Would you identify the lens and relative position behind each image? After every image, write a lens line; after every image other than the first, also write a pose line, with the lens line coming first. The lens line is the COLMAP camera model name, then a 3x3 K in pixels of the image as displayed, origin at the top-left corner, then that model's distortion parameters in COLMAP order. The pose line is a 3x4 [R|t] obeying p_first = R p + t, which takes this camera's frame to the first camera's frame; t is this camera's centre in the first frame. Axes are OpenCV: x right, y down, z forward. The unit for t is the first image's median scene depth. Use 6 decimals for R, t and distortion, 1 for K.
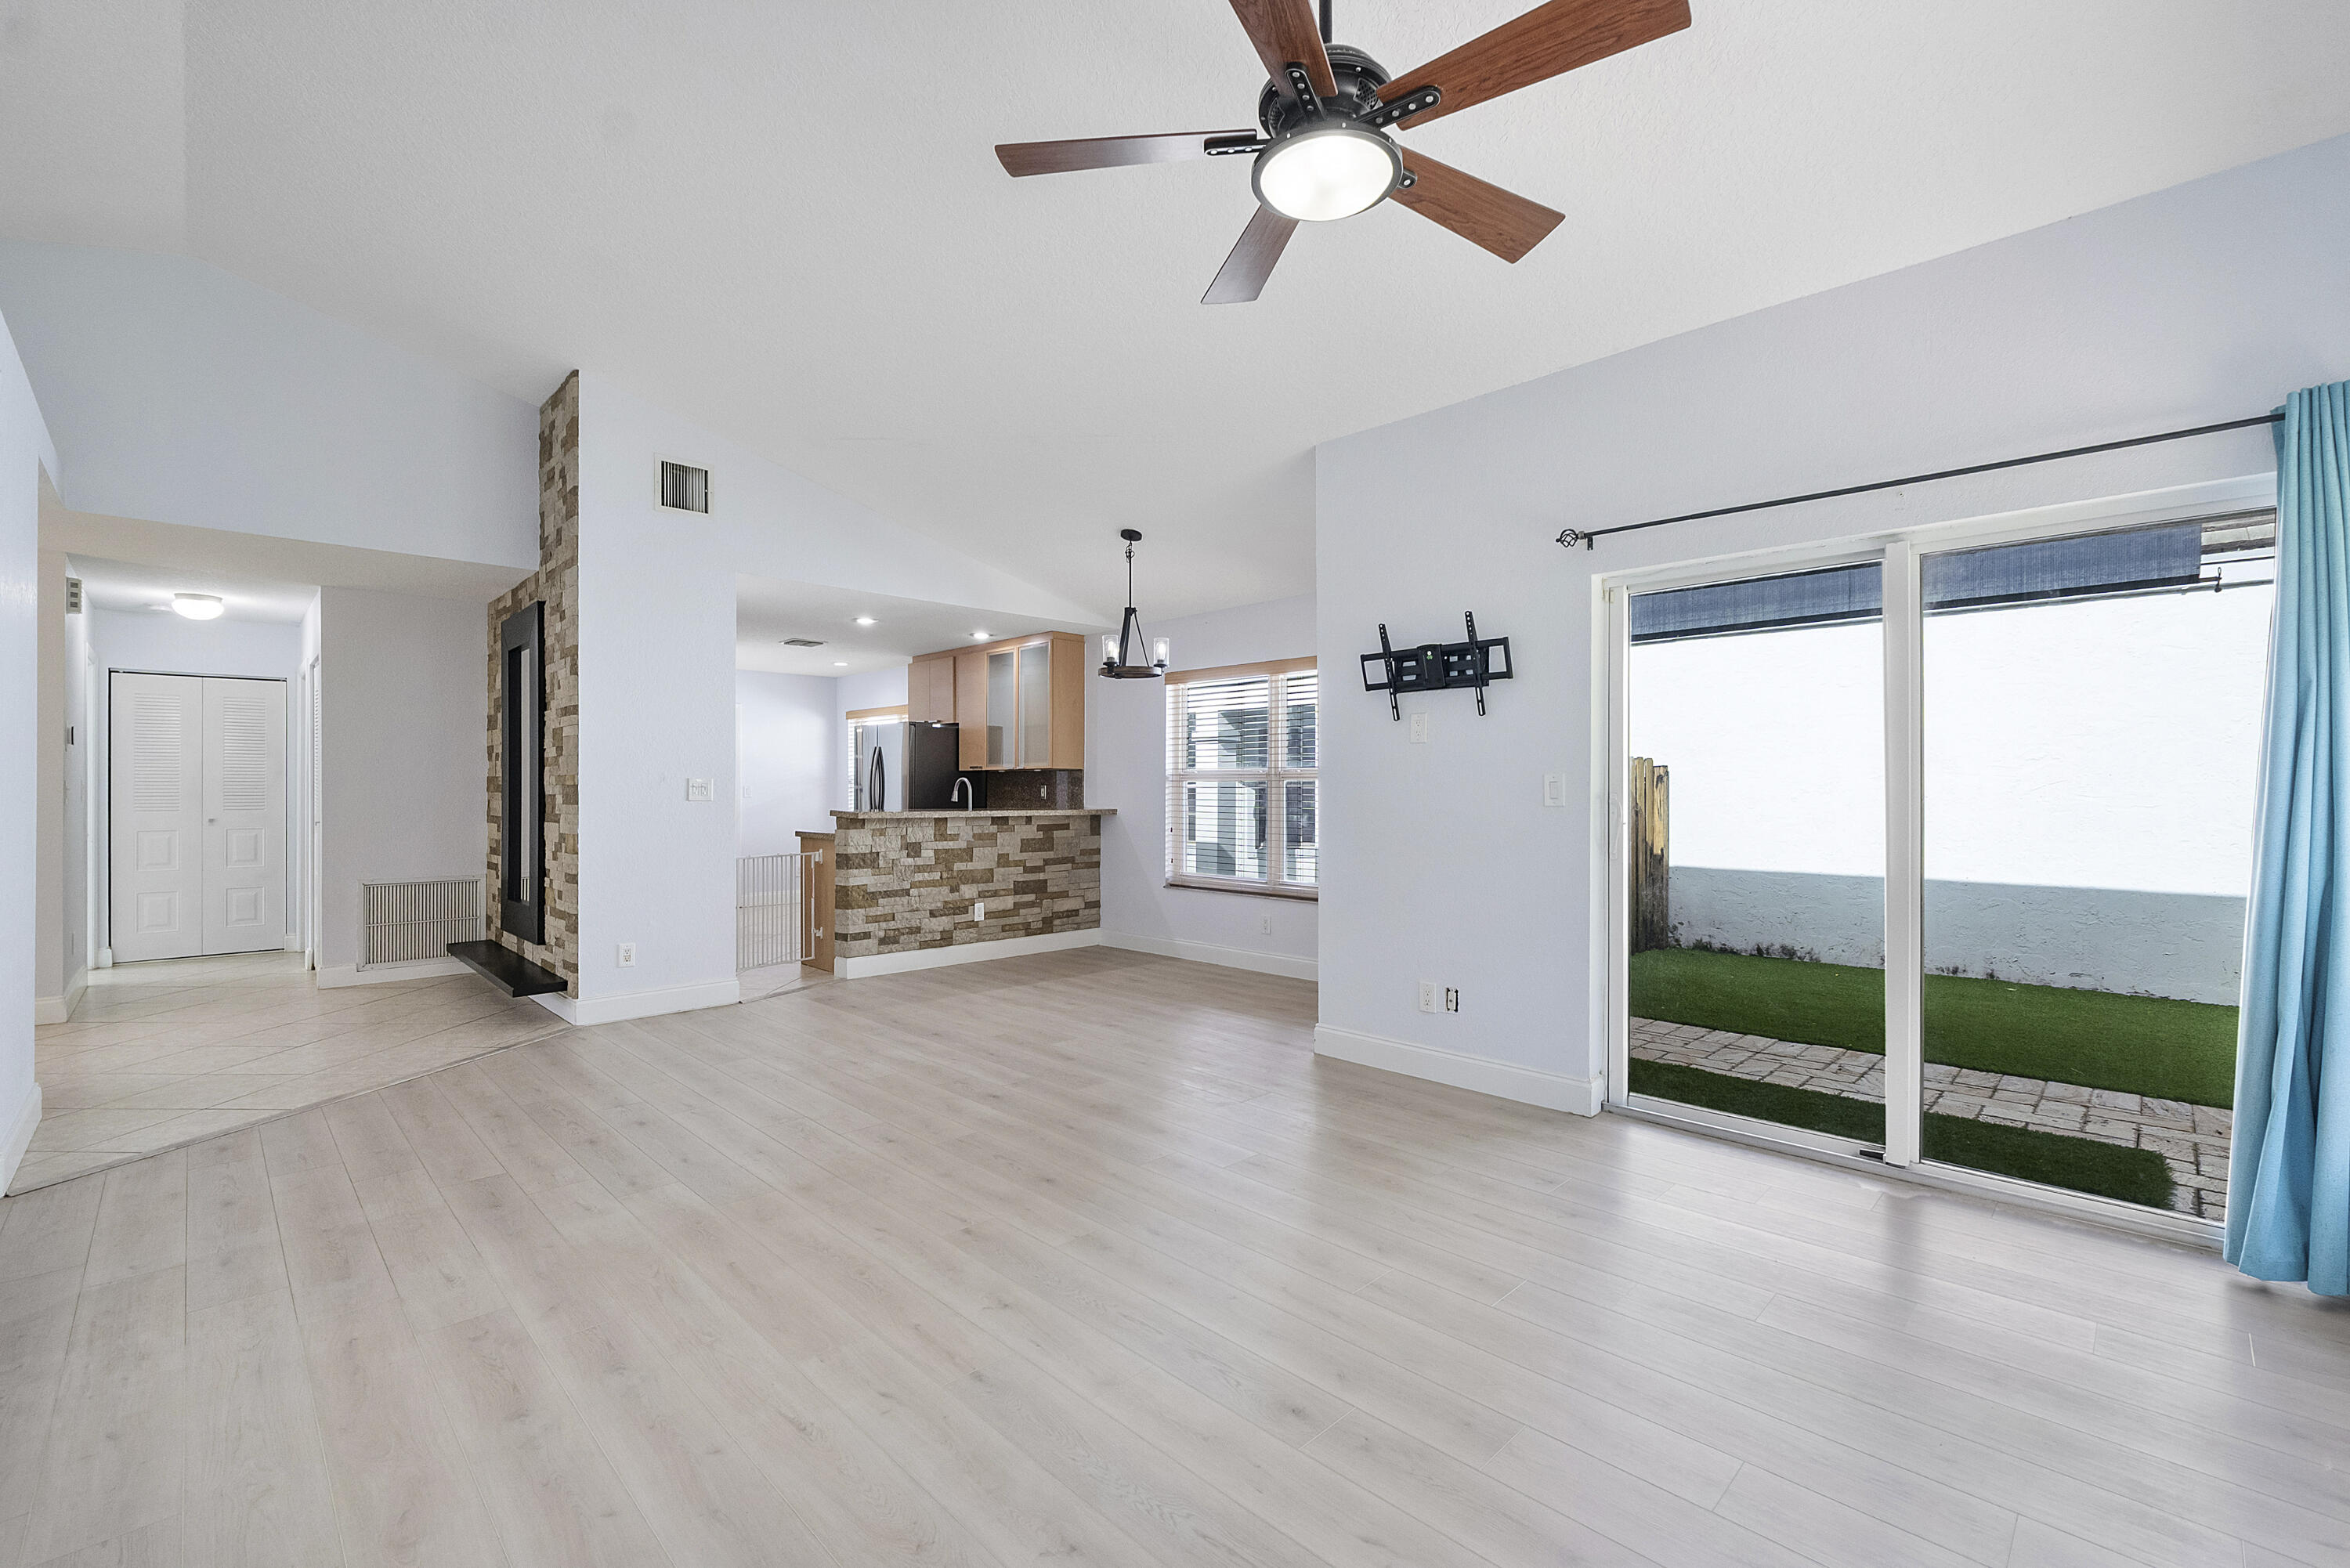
lens RADIAL K [[992.8, 0, 1189.2], [0, 992.8, 789.9], [0, 0, 1]] dist [-0.005385, -0.000689]
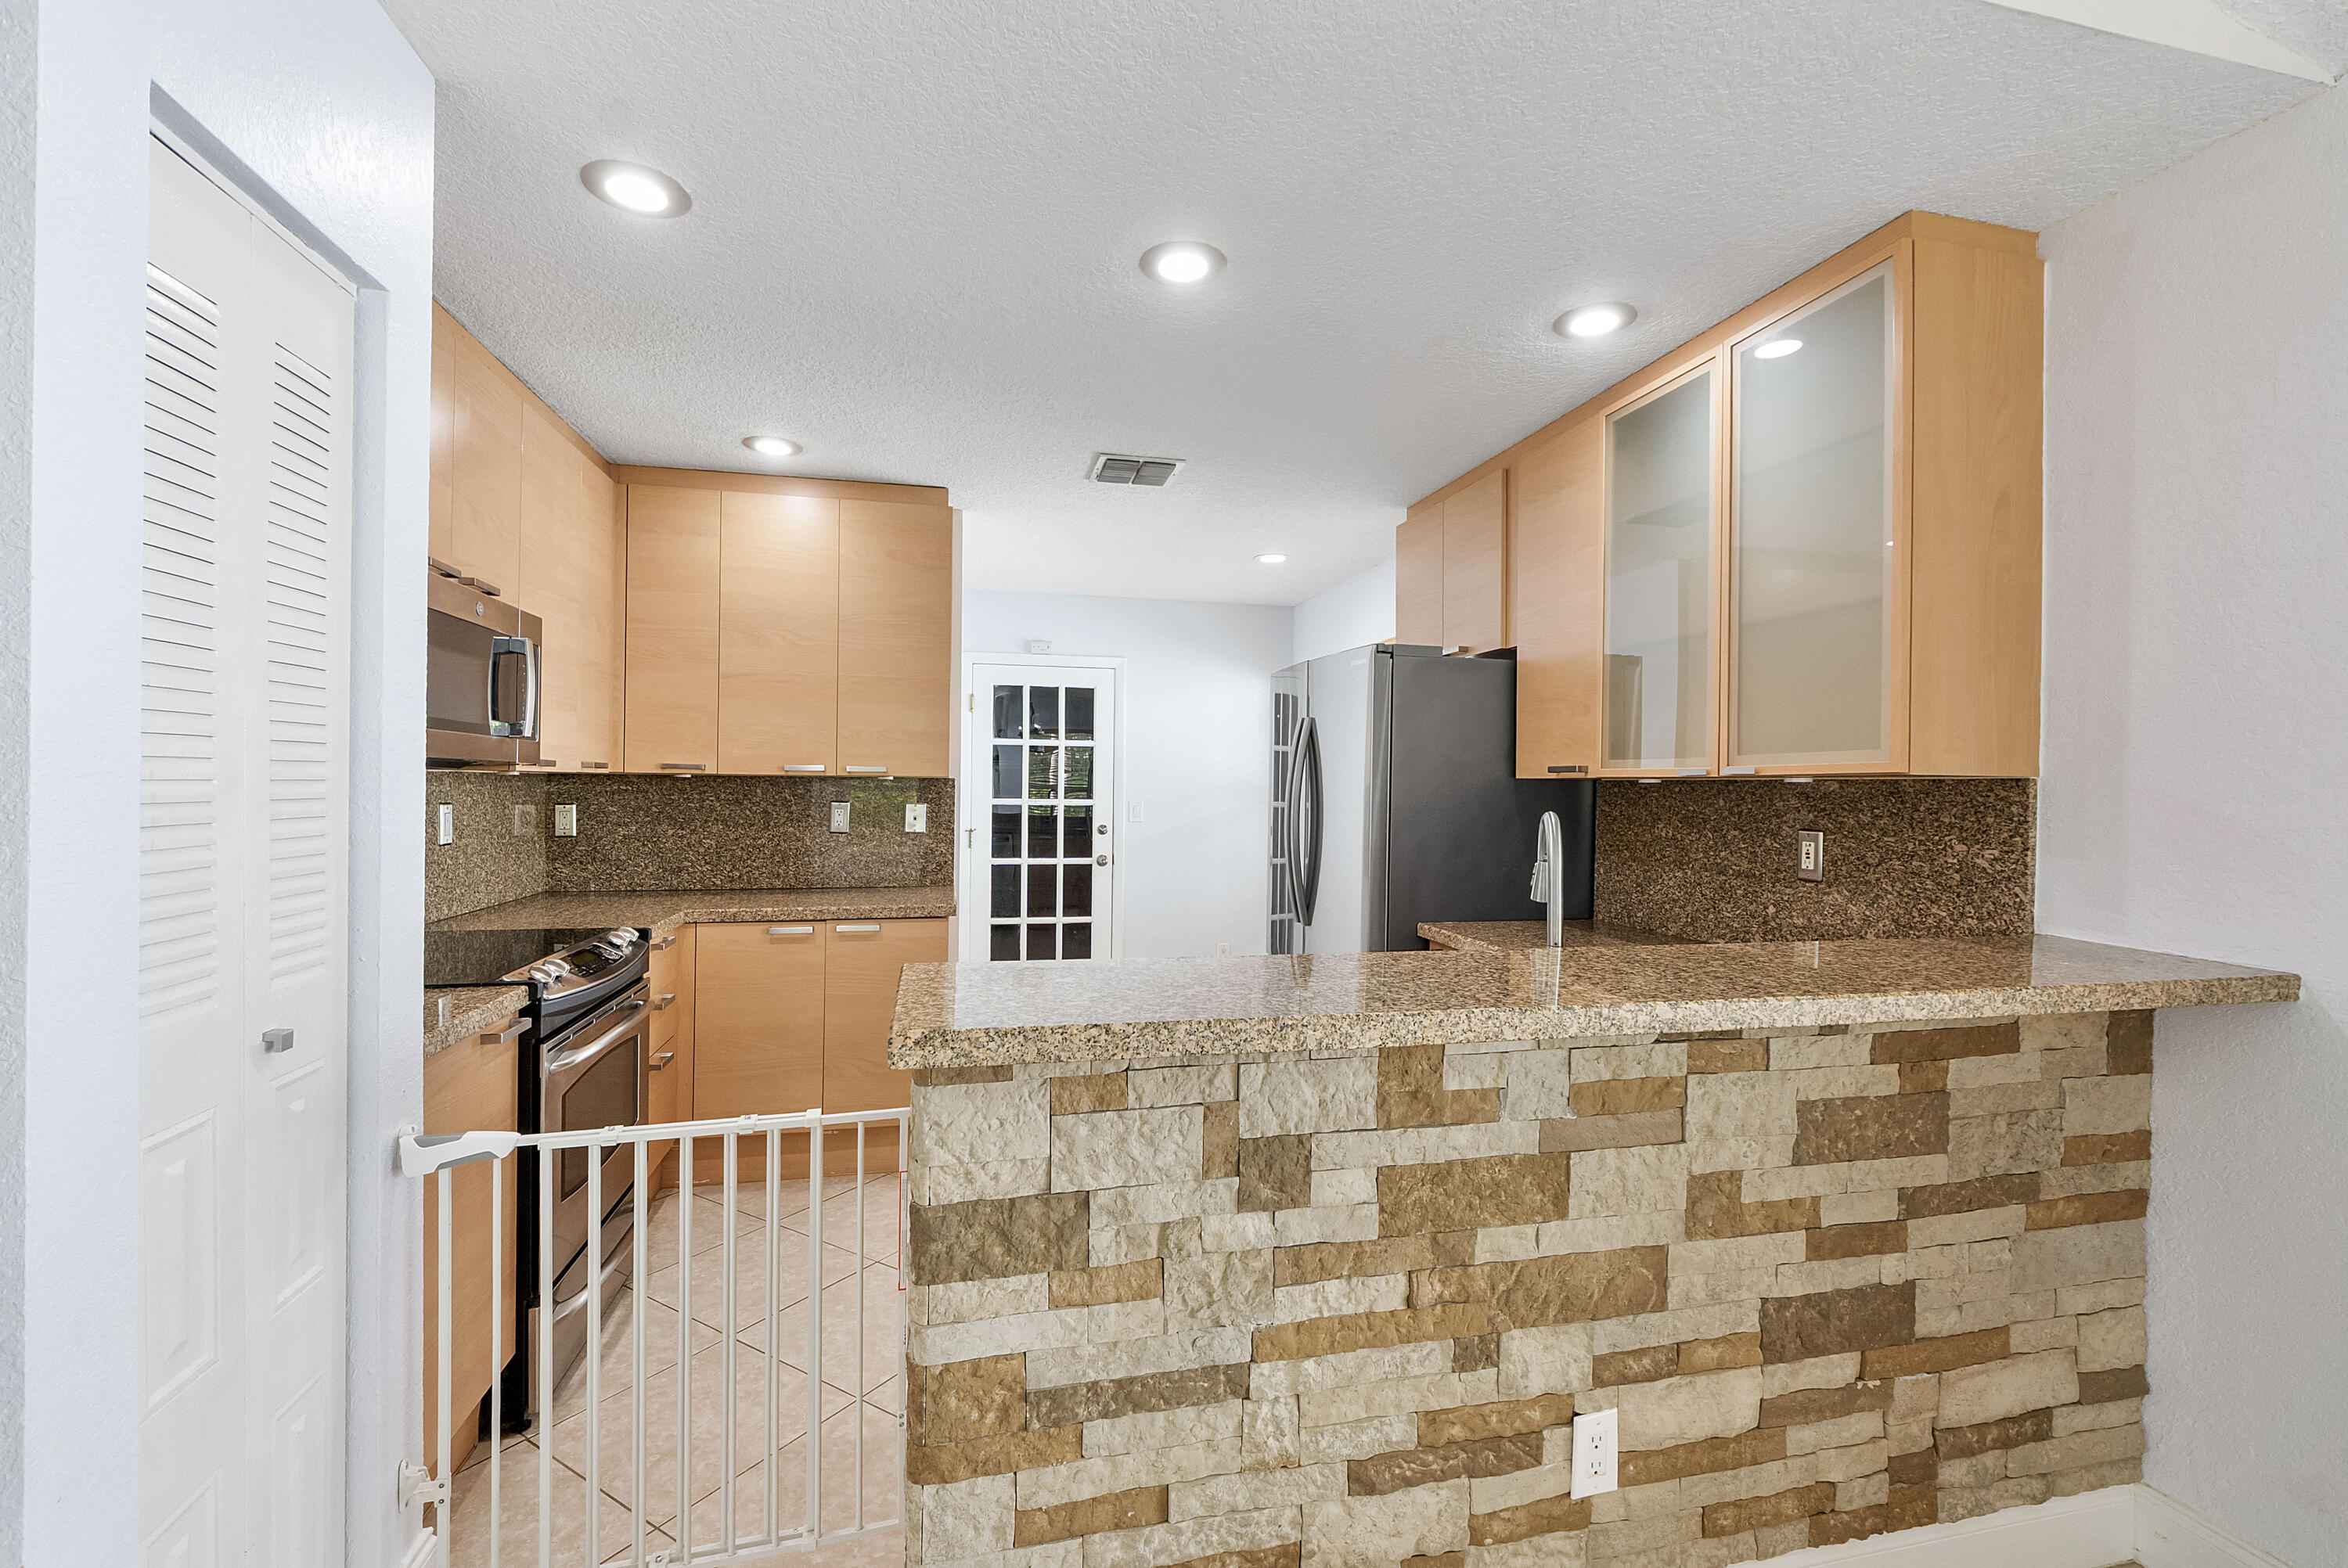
lens RADIAL K [[1002.7, 0, 1177.5], [0, 1002.7, 786.2], [0, 0, 1]] dist [-0.008460, 0.001125]
pose [[0.845834, 0.008449, -0.533379, -0.168092], [-0.011926, 0.999924, -0.003074, -0.017167], [0.533312, 0.008961, 0.845871, 0.742275]]
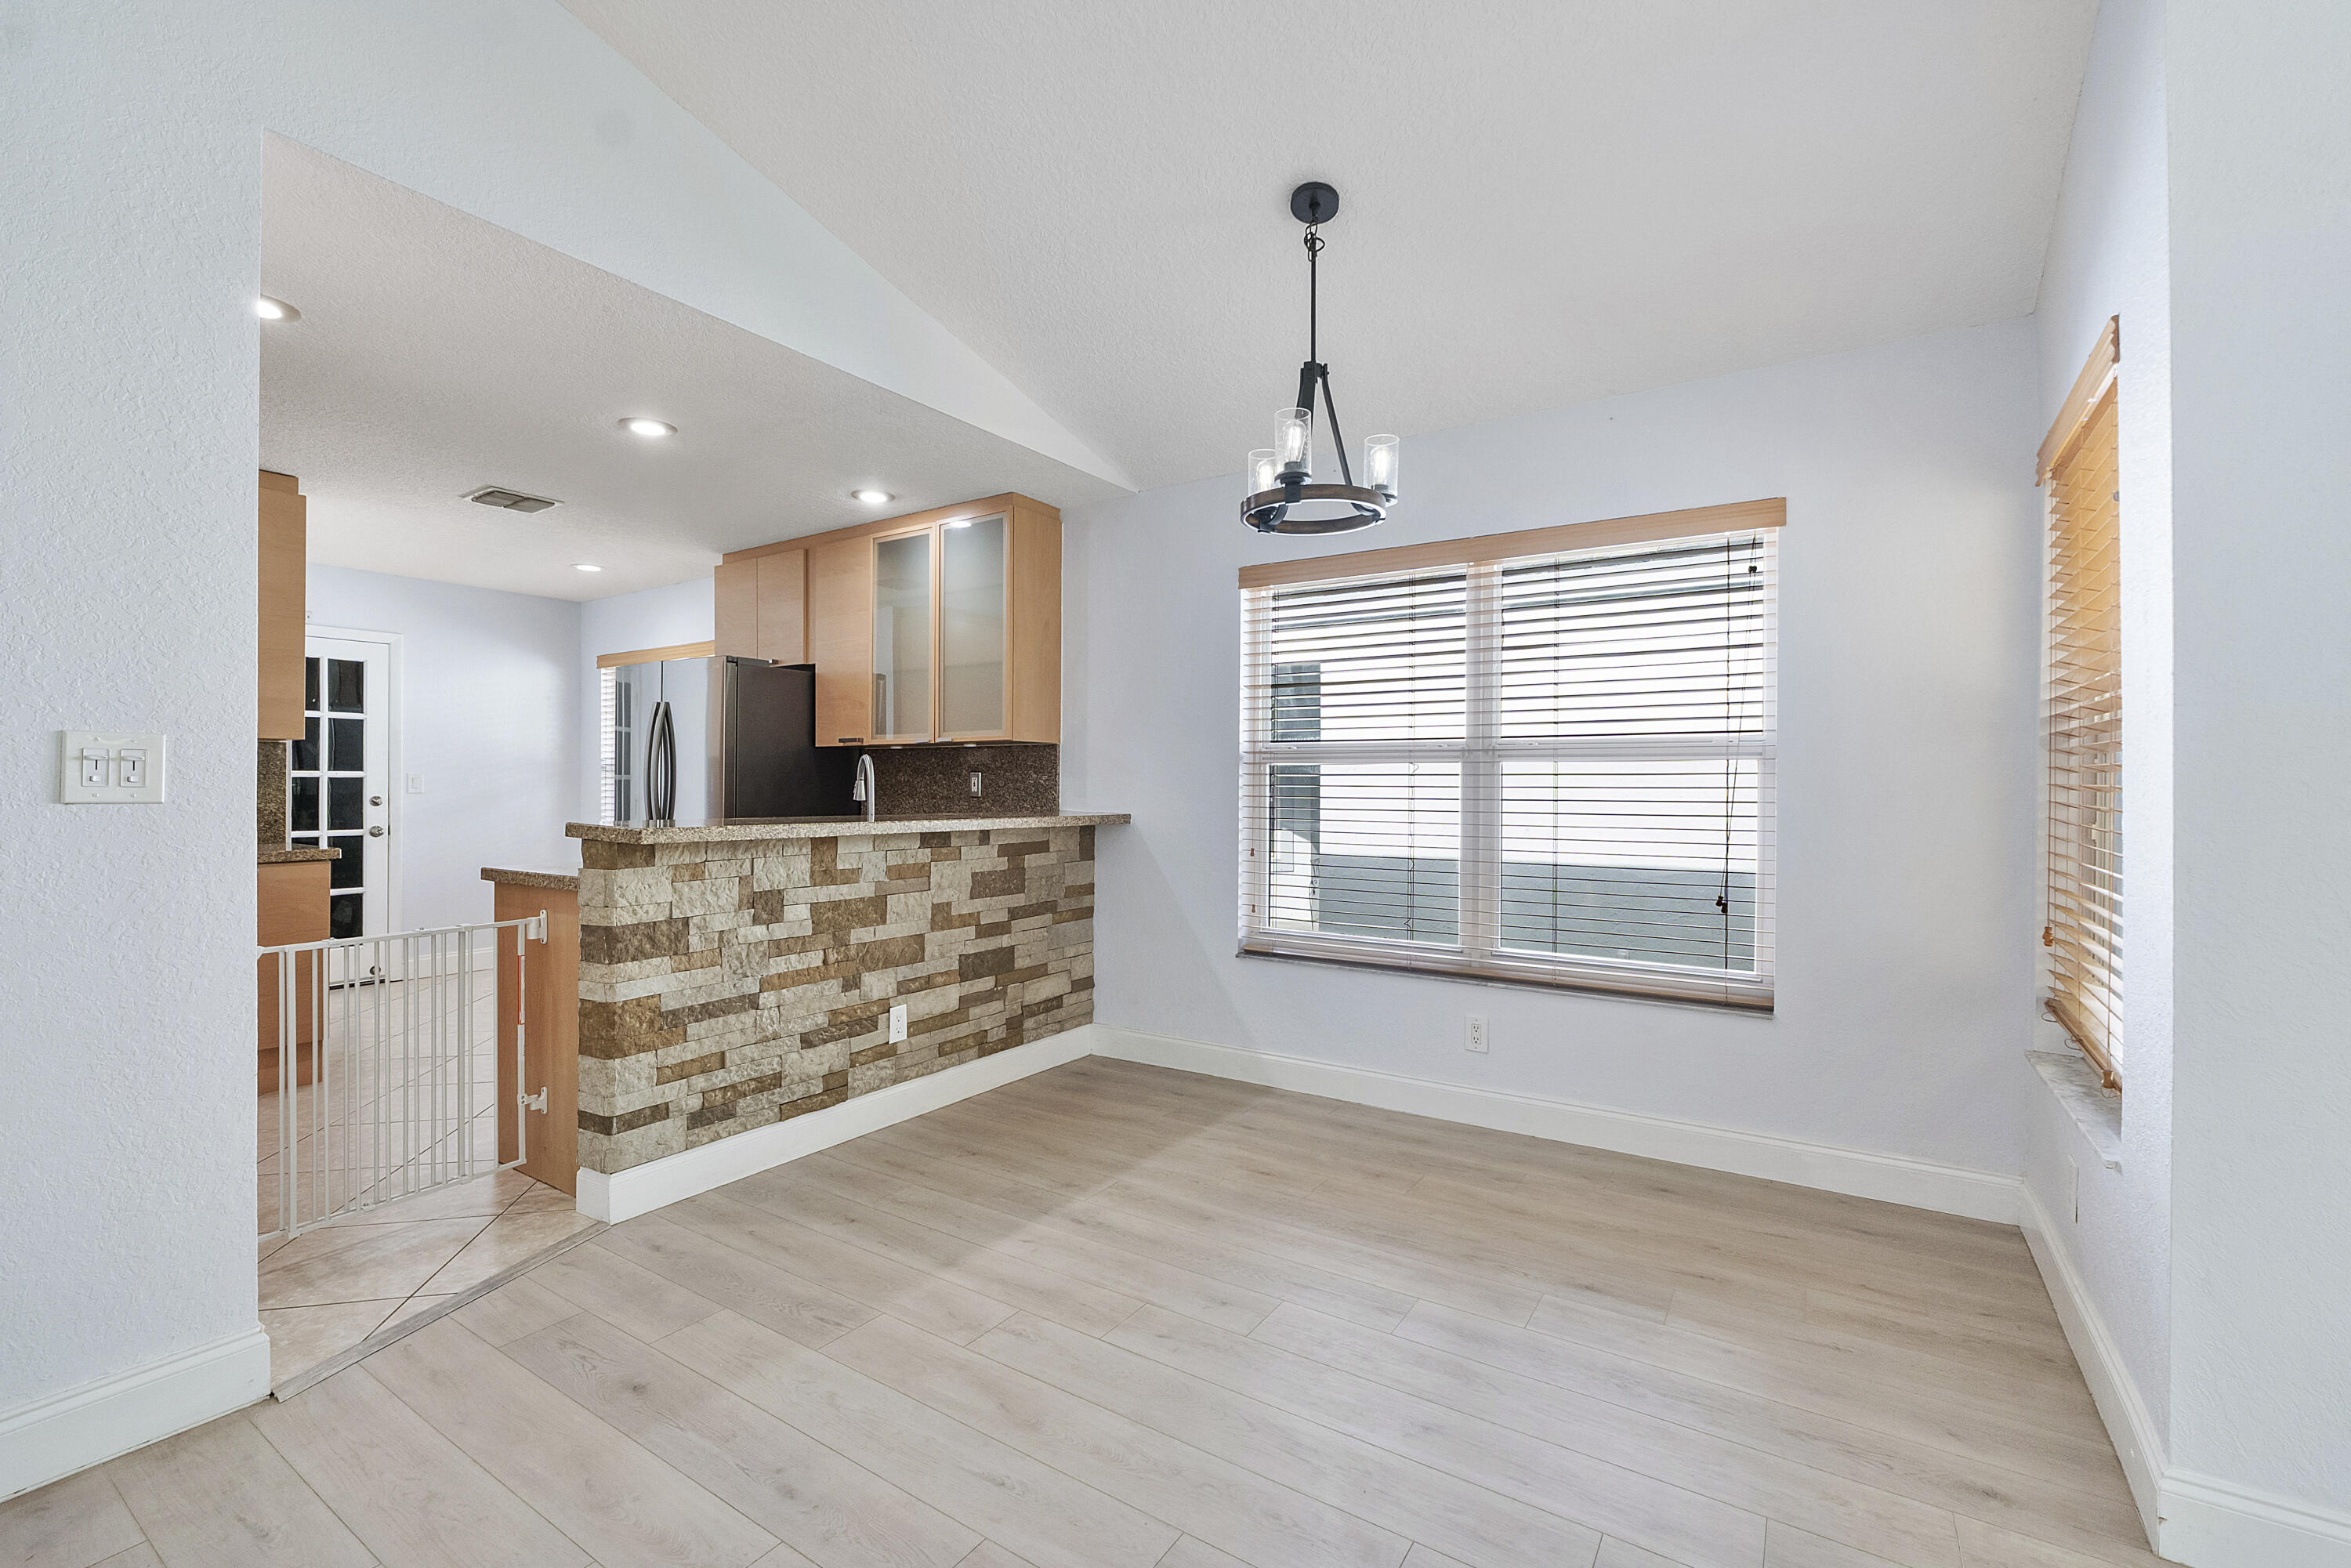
lens RADIAL K [[993.2, 0, 1185.4], [0, 993.2, 786.6], [0, 0, 1]] dist [-0.005385, -0.000689]
pose [[0.978567, 0.000165, 0.205927, -0.166814], [0.000082, 0.999999, -0.001188, 0.004750], [-0.205927, 0.001180, 0.978567, 0.466340]]
